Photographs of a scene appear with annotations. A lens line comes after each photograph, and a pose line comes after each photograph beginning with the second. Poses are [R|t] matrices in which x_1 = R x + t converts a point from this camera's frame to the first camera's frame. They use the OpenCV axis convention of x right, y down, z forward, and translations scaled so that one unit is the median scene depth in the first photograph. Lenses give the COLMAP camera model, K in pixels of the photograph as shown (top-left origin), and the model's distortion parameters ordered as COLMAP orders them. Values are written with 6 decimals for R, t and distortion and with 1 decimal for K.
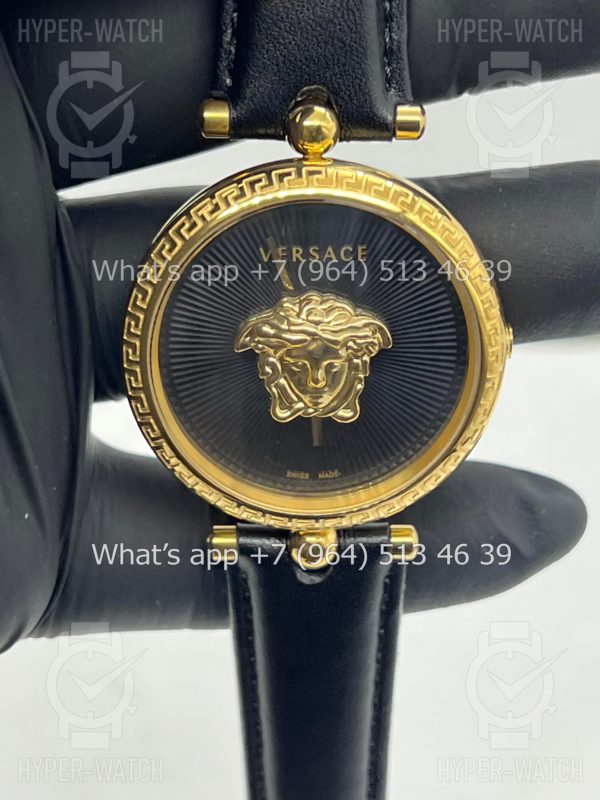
lens RADIAL K [[1846.5, 0, 288.5], [0, 1846.5, 418.3], [0, 0, 1]] dist [0.050565, 0.000000]
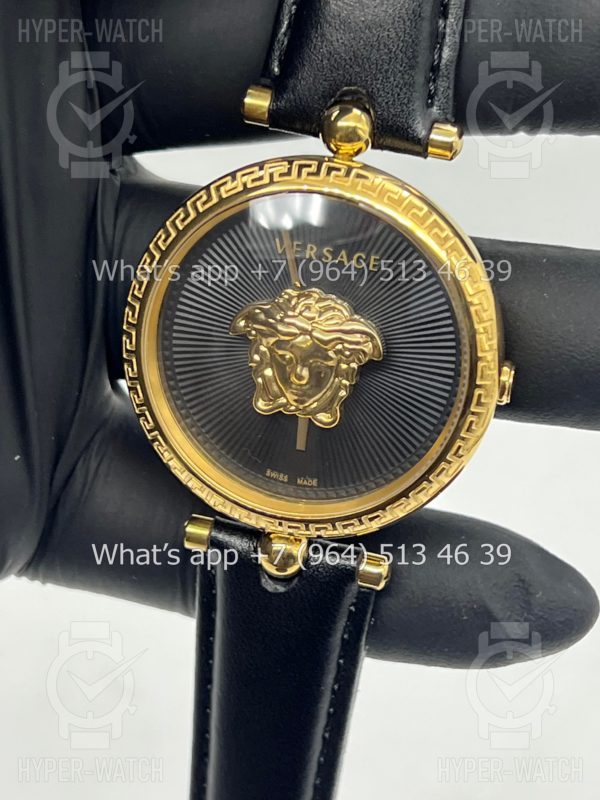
lens RADIAL K [[1846.5, 0, 301.2], [0, 1846.5, 402.0], [0, 0, 1]] dist [0.050565, 0.000000]
pose [[0.961087, 0.199107, -0.191488, 0.208236], [-0.217906, 0.972476, -0.082511, 0.074223], [0.169788, 0.121026, 0.978021, 0.032396]]
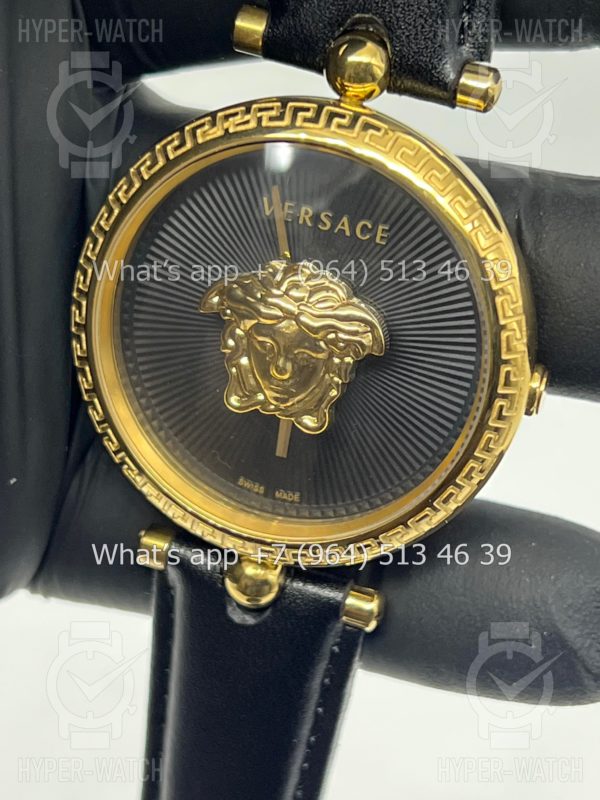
lens RADIAL K [[1846.5, 0, 323.2], [0, 1846.5, 407.3], [0, 0, 1]] dist [0.050565, 0.000000]
pose [[0.942305, 0.262463, -0.207786, 0.203467], [-0.276144, 0.960313, -0.039296, 0.021632], [0.189225, 0.094408, 0.977385, 0.219098]]
